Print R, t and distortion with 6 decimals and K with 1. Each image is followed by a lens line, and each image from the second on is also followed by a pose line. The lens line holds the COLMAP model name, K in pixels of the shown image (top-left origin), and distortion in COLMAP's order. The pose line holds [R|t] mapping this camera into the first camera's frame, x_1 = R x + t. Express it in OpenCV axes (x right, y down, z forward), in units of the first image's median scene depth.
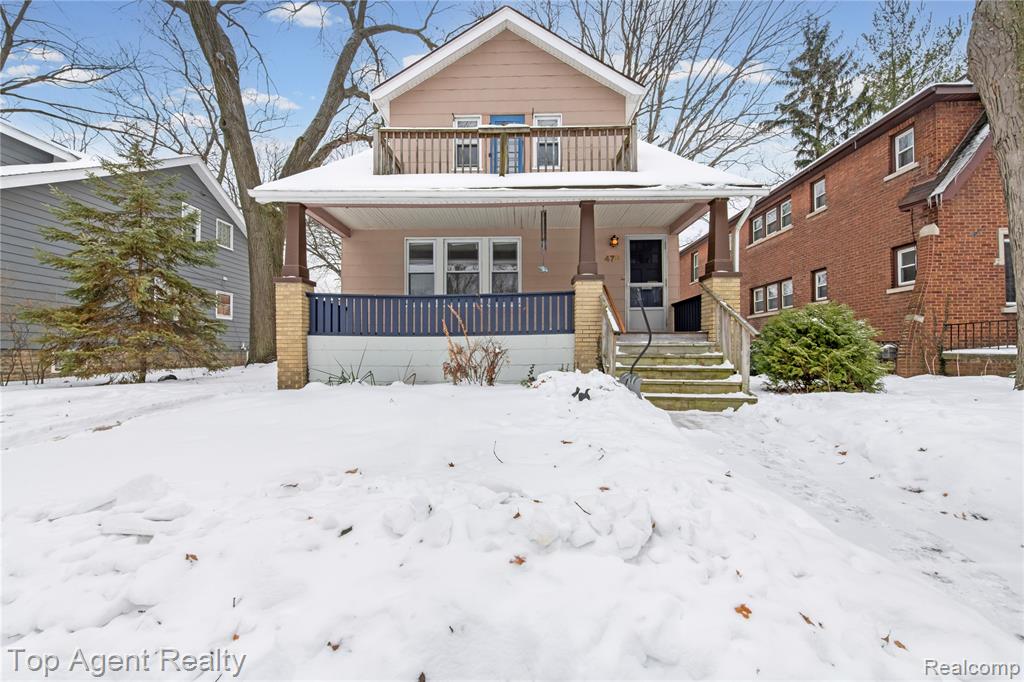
lens RADIAL K [[403.4, 0, 510.4], [0, 403.4, 342.8], [0, 0, 1]] dist [0.018754, -0.005009]
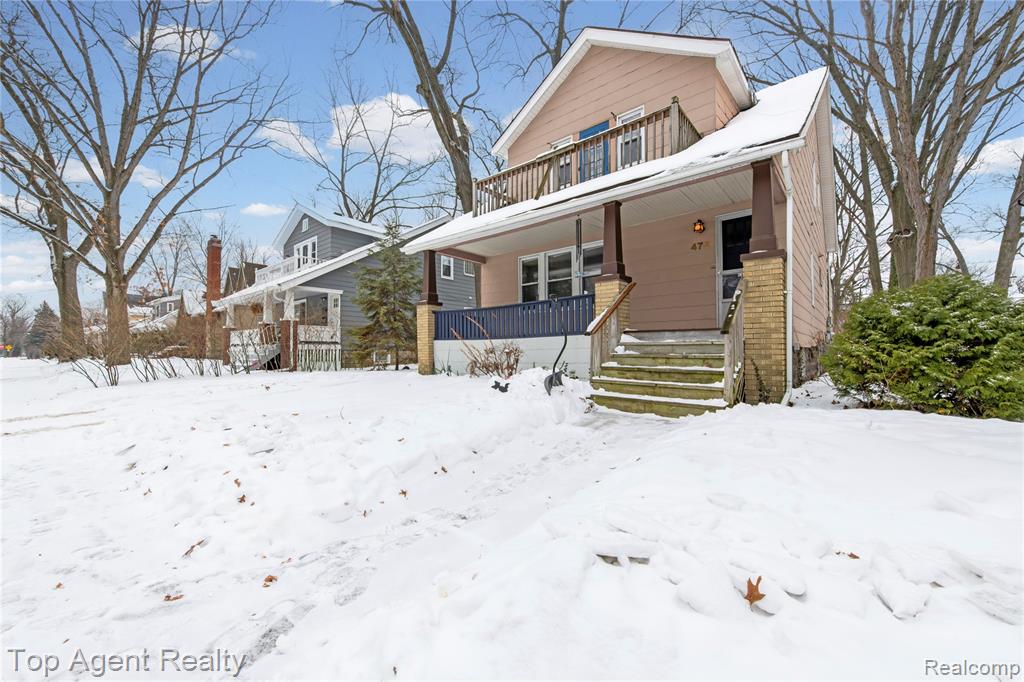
lens RADIAL K [[403.4, 0, 510.4], [0, 403.4, 342.8], [0, 0, 1]] dist [0.018754, -0.005009]
pose [[0.773772, -0.014302, -0.633303, 0.502868], [0.017875, 0.999840, -0.000740, -0.002174], [0.633212, -0.010748, 0.773904, 0.044103]]
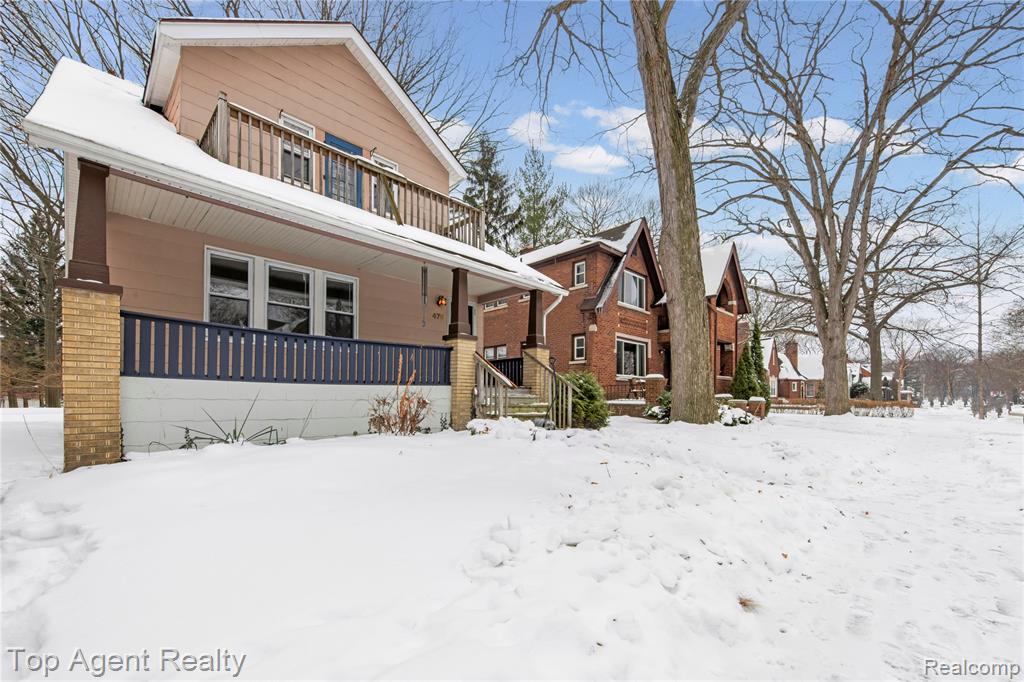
lens RADIAL K [[427.7, 0, 515.2], [0, 427.7, 397.0], [0, 0, 1]] dist [0.017564, -0.000160]
pose [[0.682660, 0.010099, 0.730667, -0.461919], [-0.021776, 0.999742, 0.006528, -0.002710], [-0.730412, -0.020368, 0.682703, 0.052446]]
